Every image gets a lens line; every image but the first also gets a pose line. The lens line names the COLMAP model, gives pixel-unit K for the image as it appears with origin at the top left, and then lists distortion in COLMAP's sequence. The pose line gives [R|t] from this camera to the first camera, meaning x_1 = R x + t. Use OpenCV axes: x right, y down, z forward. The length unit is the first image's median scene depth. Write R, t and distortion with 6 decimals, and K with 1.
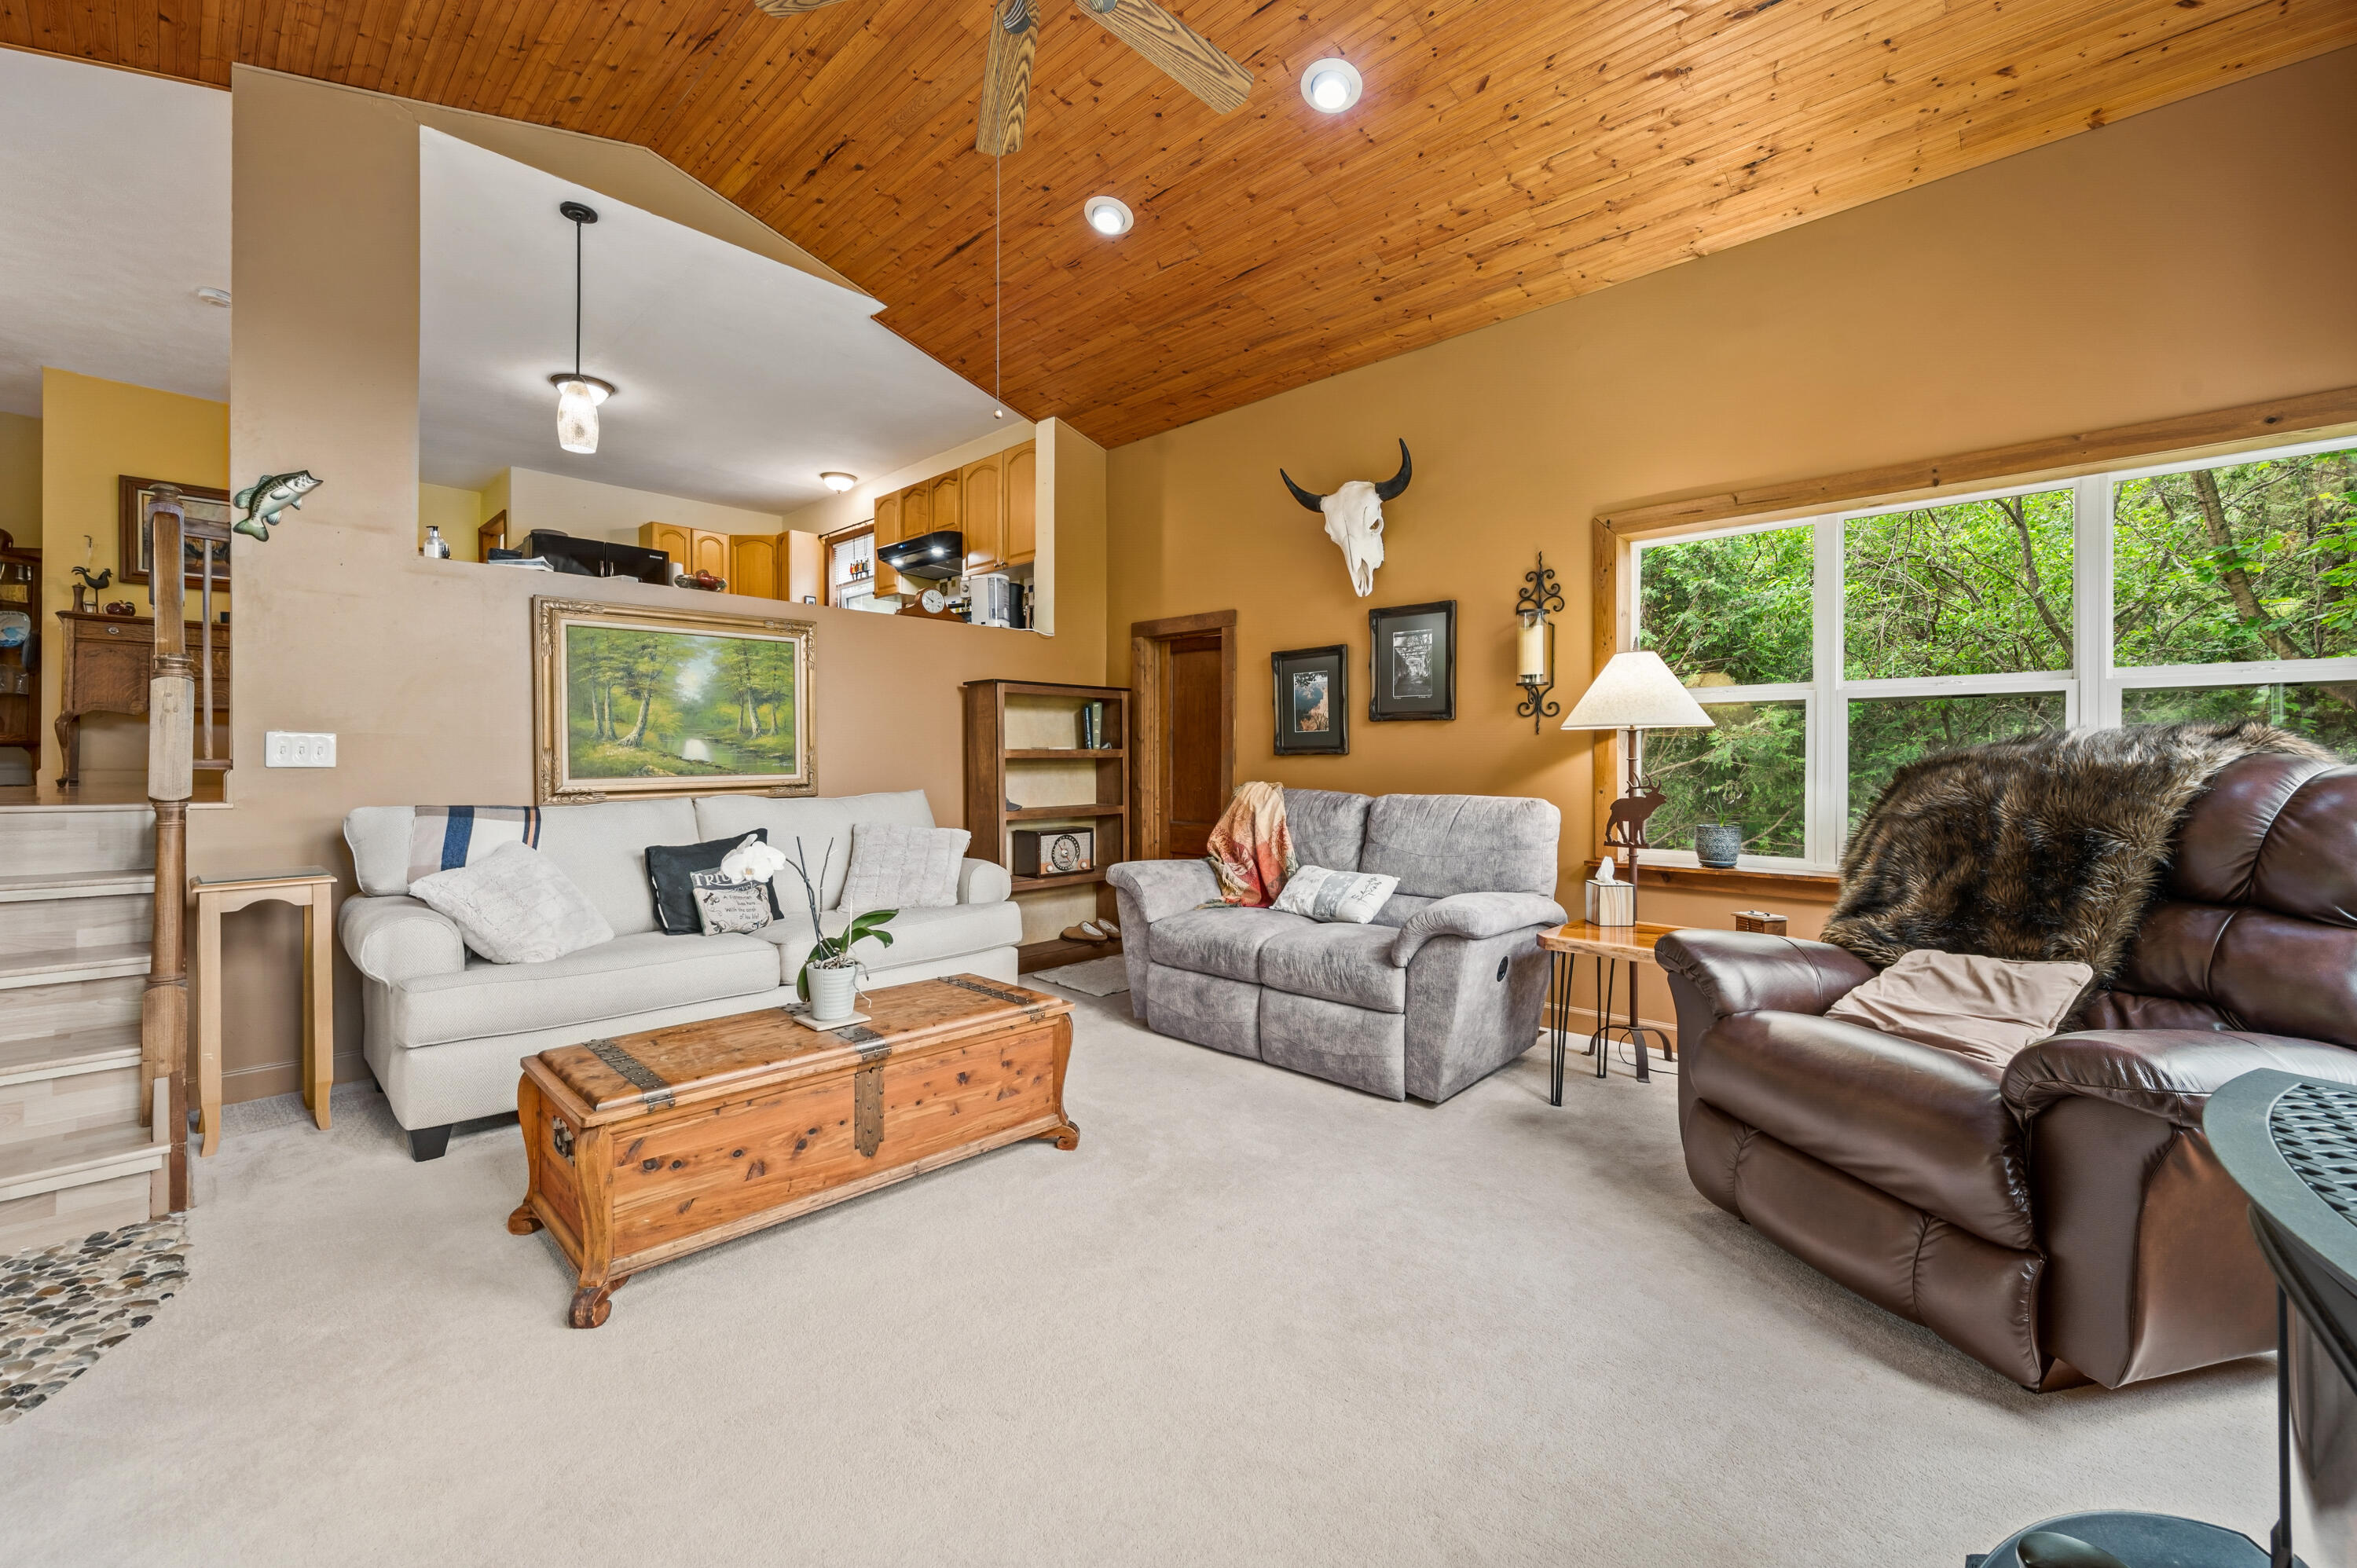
lens RADIAL K [[971.8, 0, 1177.9], [0, 971.8, 761.2], [0, 0, 1]] dist [-0.001101, 0.000030]
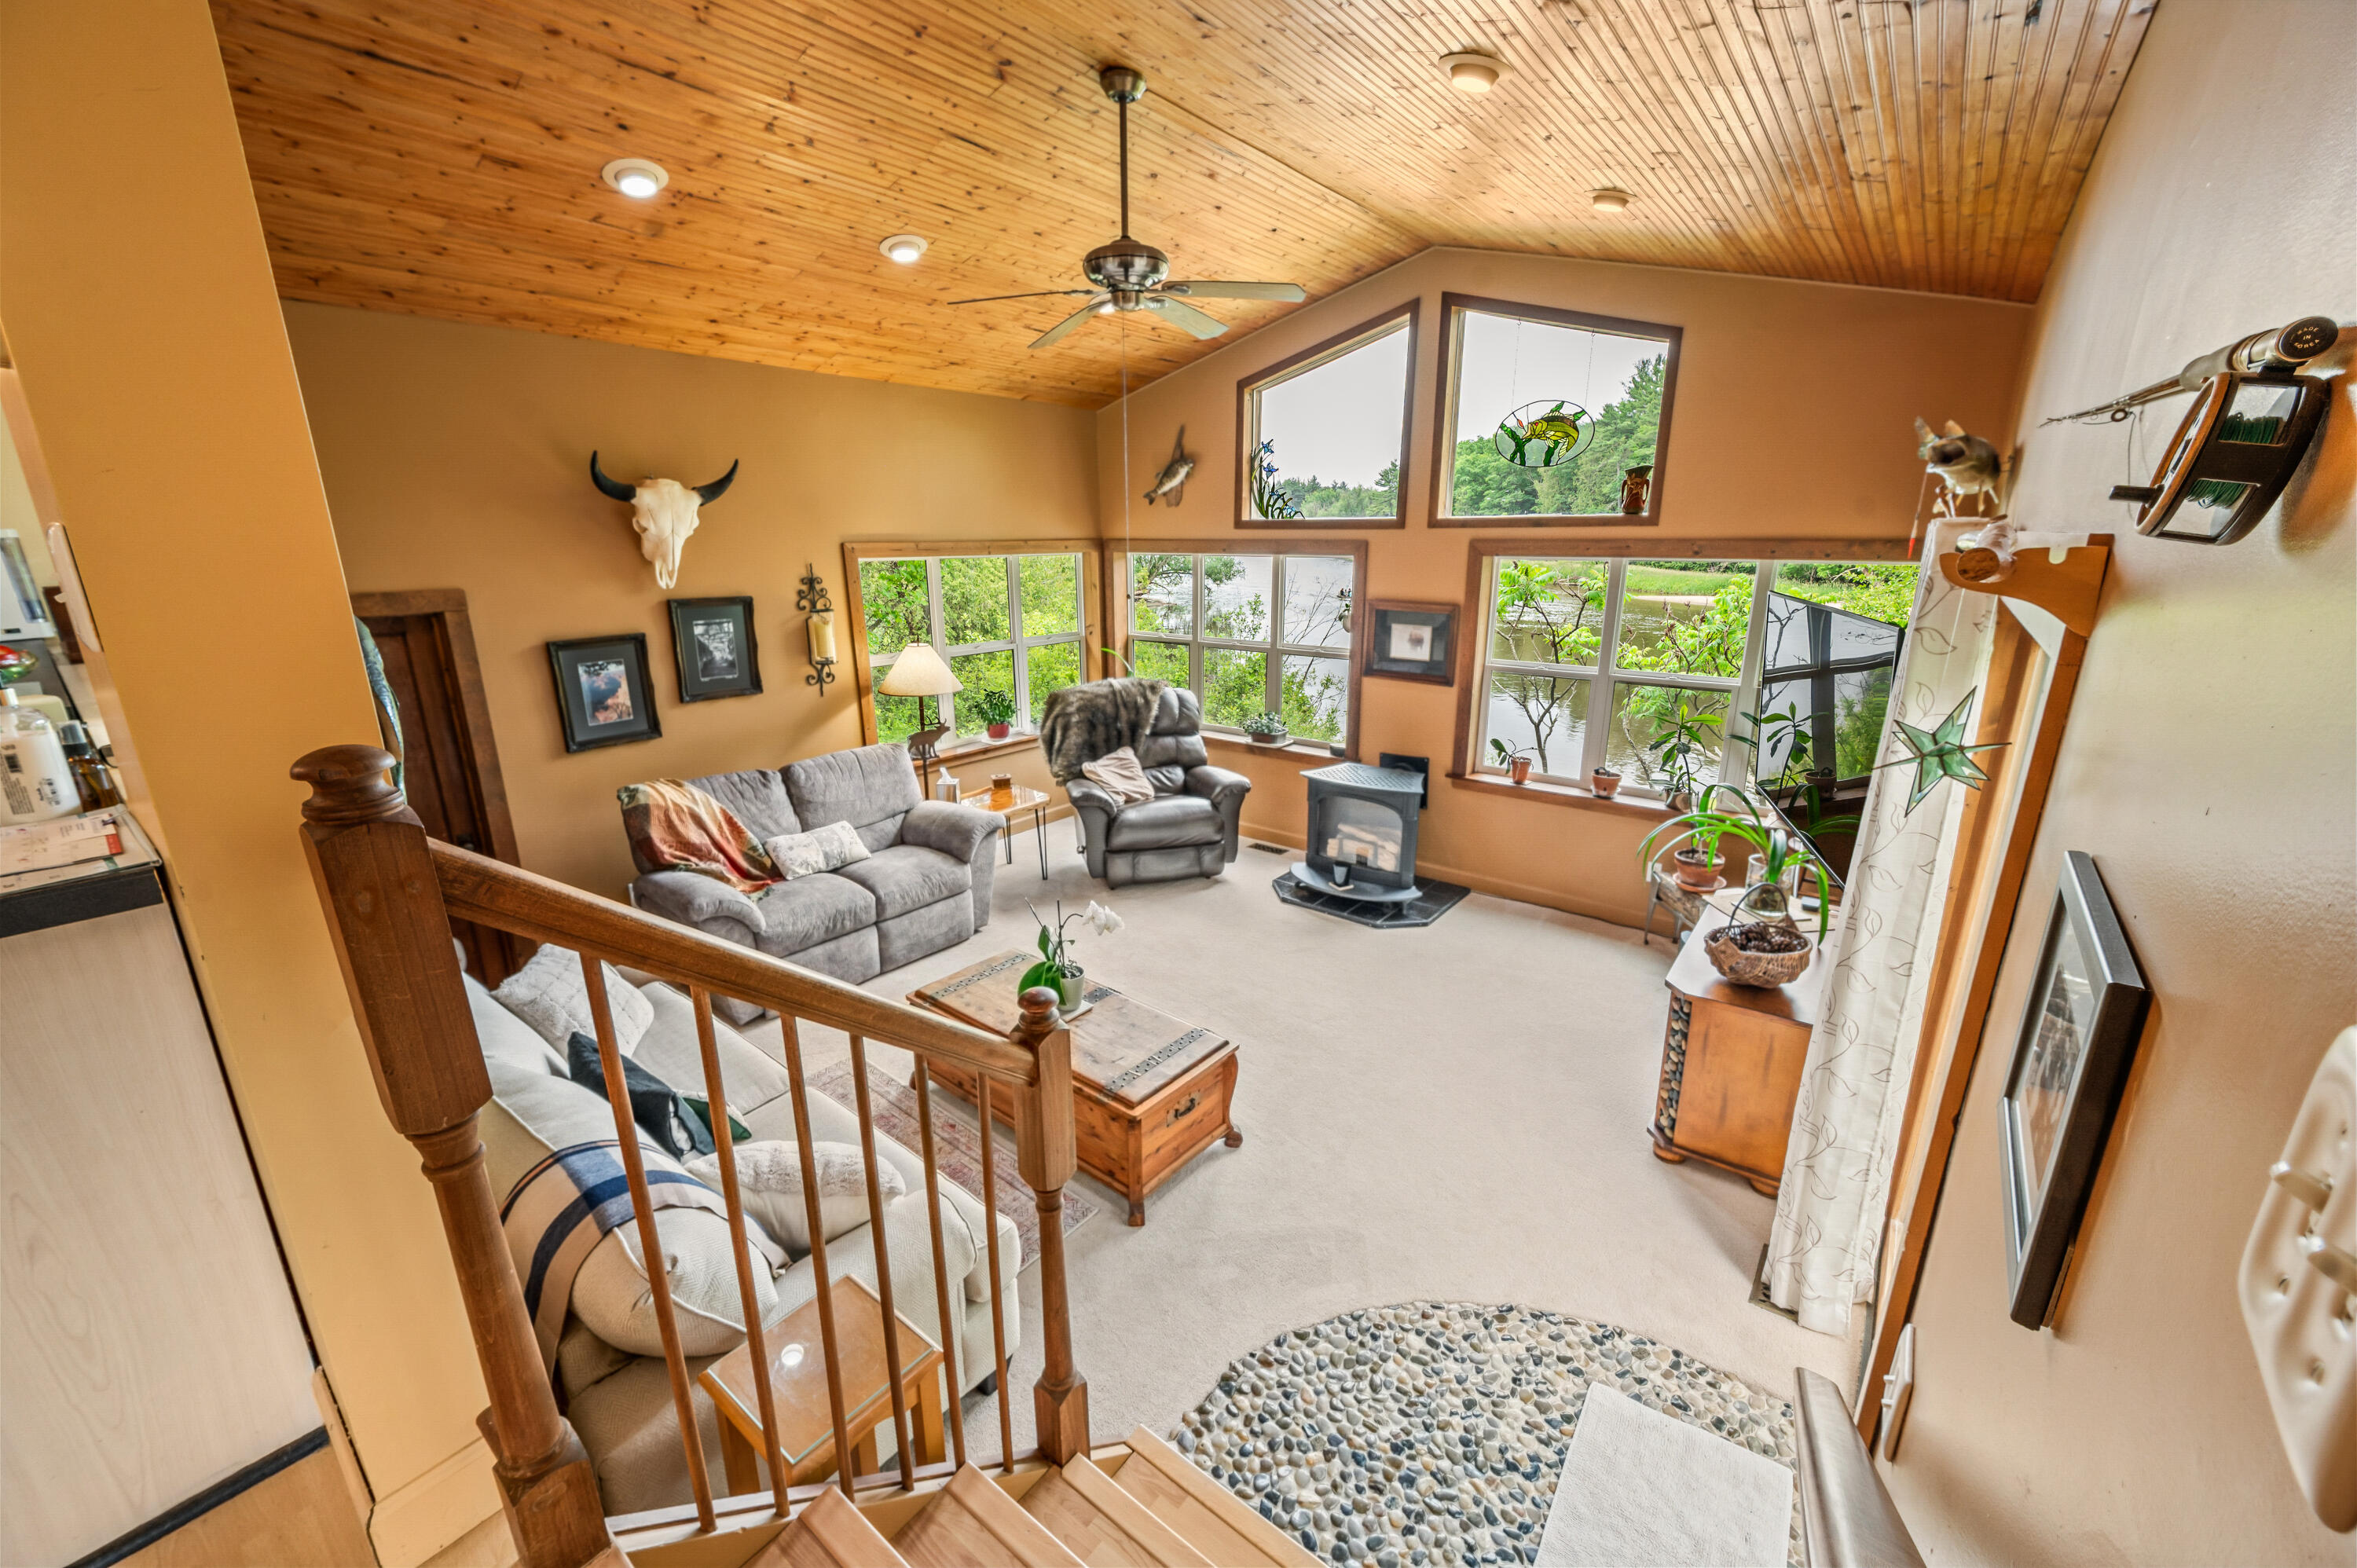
lens RADIAL K [[921.3, 0, 1184.2], [0, 921.3, 804.6], [0, 0, 1]] dist [-0.000431, 0.000000]
pose [[-0.087434, -0.286174, 0.954180, -0.858855], [0.000352, 0.957839, 0.287304, -0.225368], [-0.996170, 0.025456, -0.083647, 0.510428]]
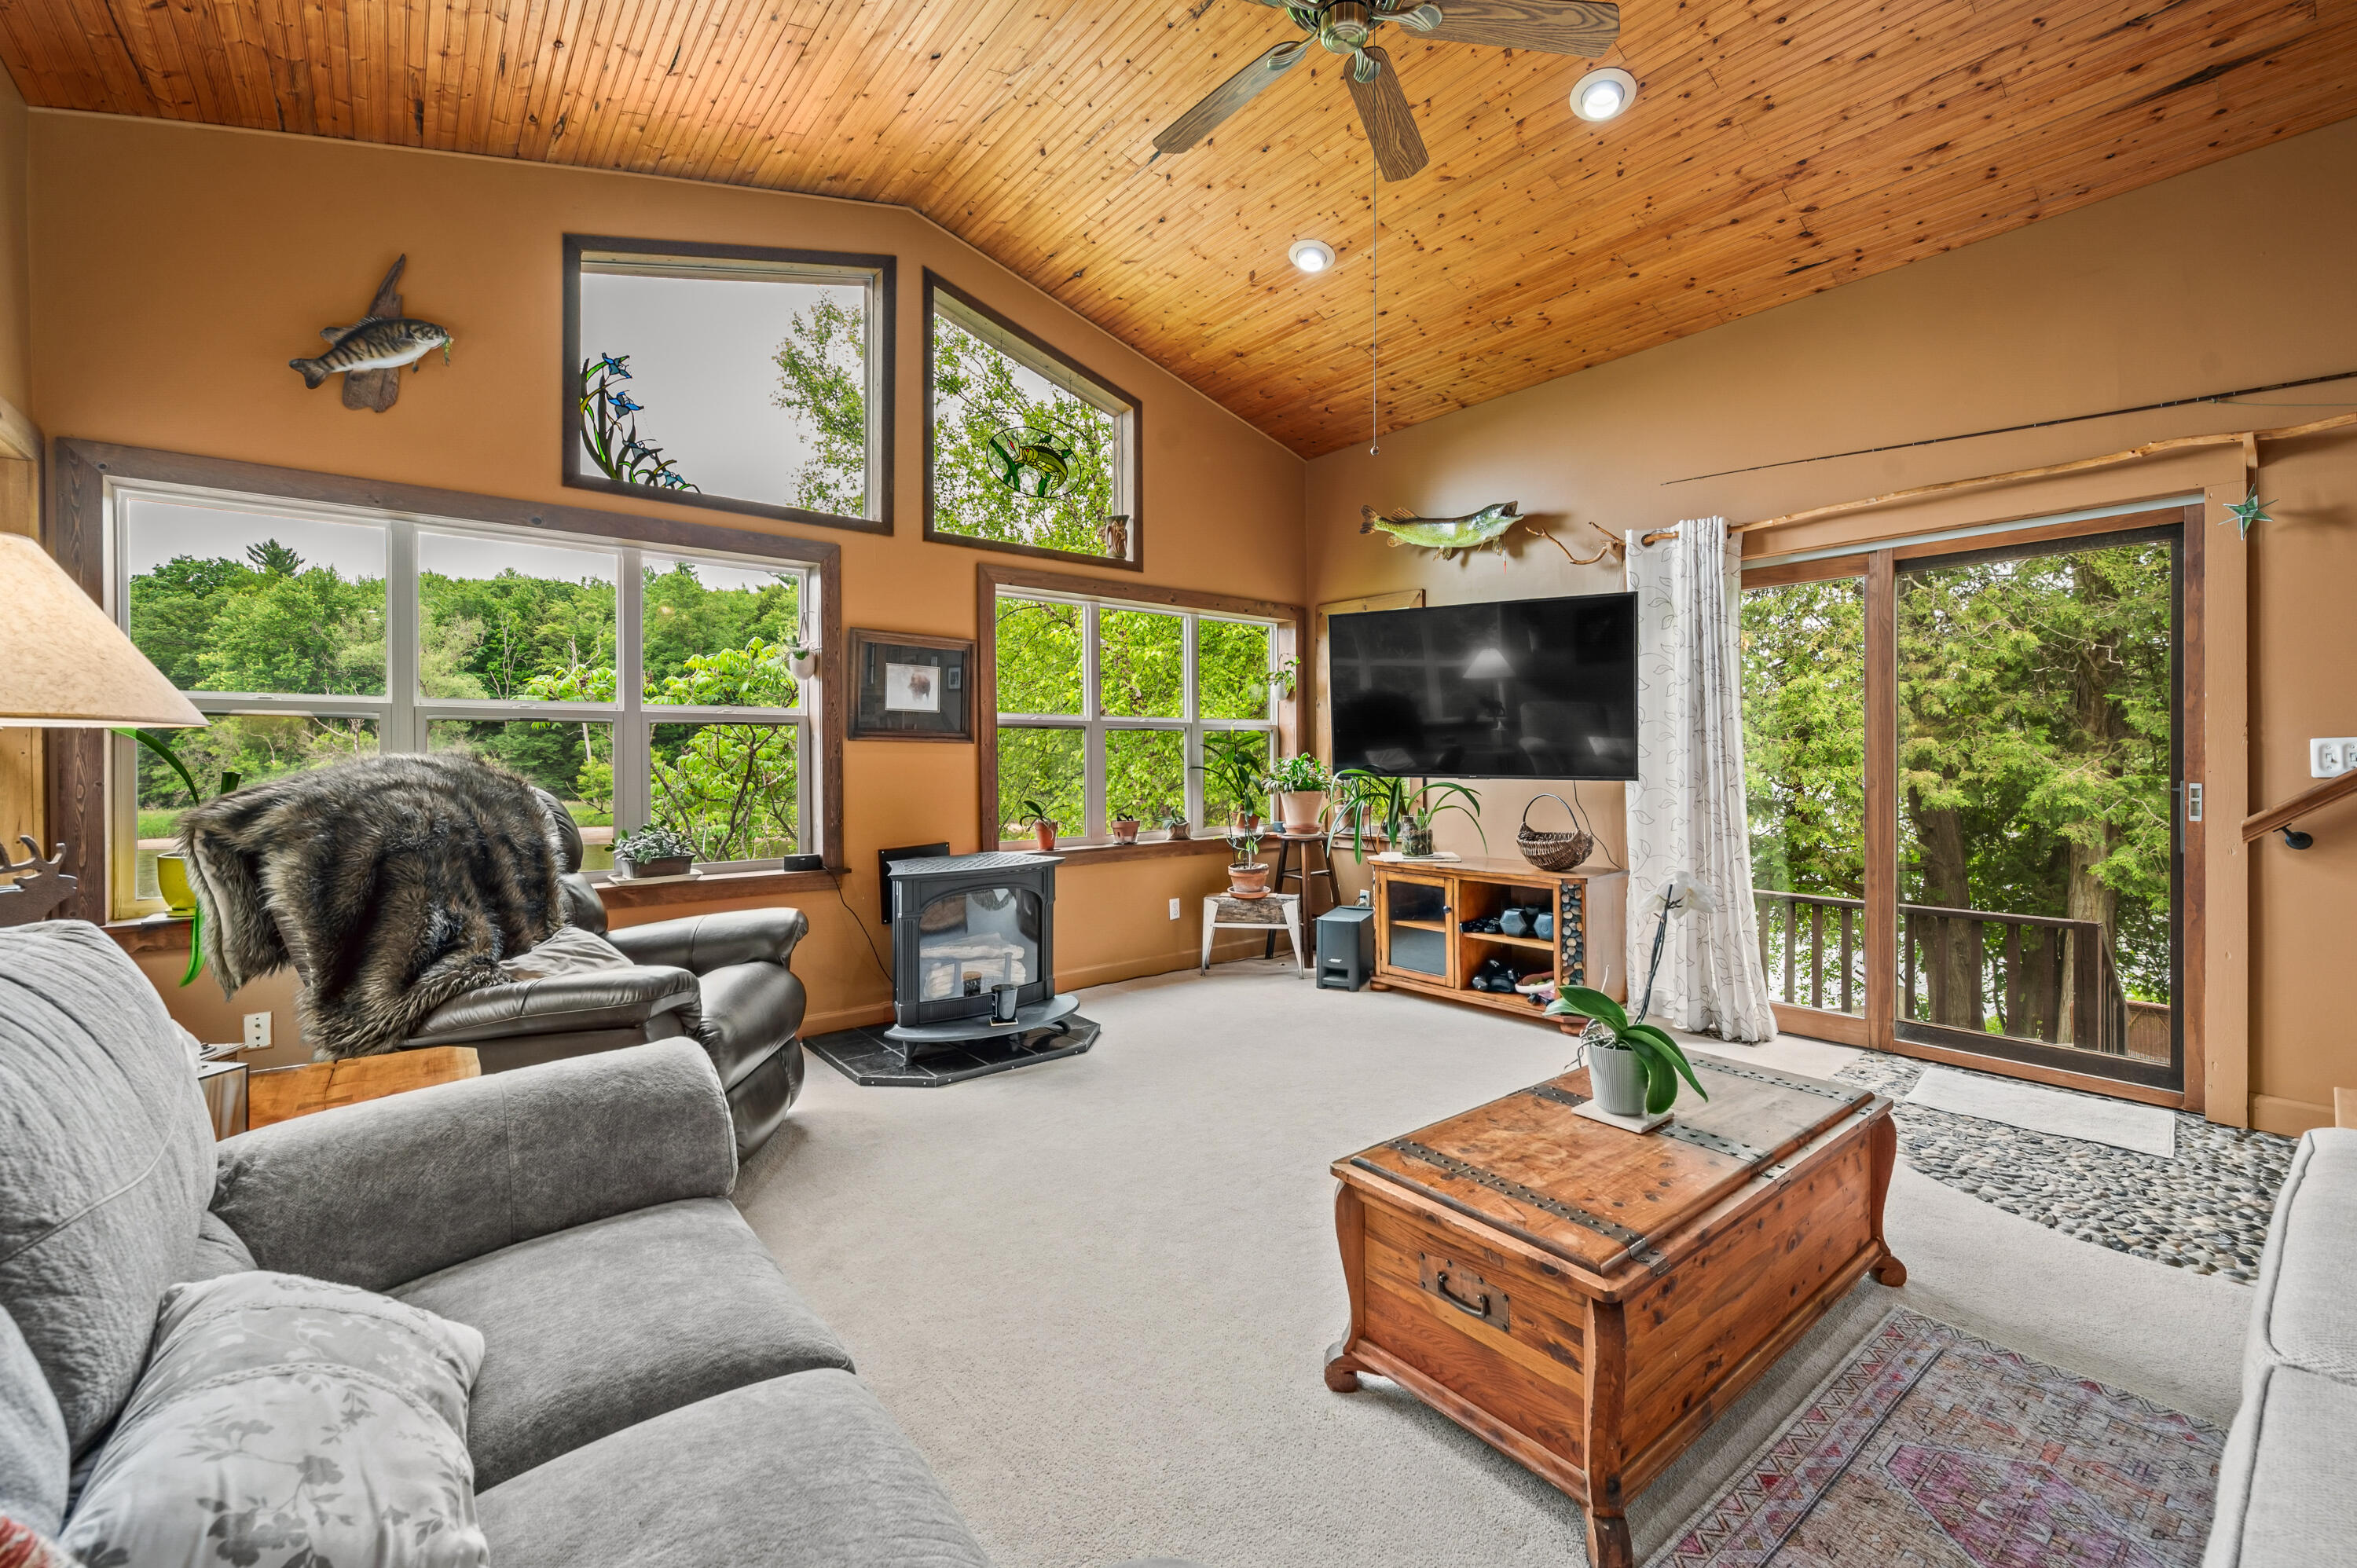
lens RADIAL K [[953.9, 0, 1183.0], [0, 953.9, 773.7], [0, 0, 1]] dist [-0.000563, 0.000068]
pose [[-0.992329, 0.001638, 0.123614, -0.053022], [0.003154, 0.999922, 0.012076, -0.012255], [-0.123584, 0.012374, -0.992257, 0.986517]]
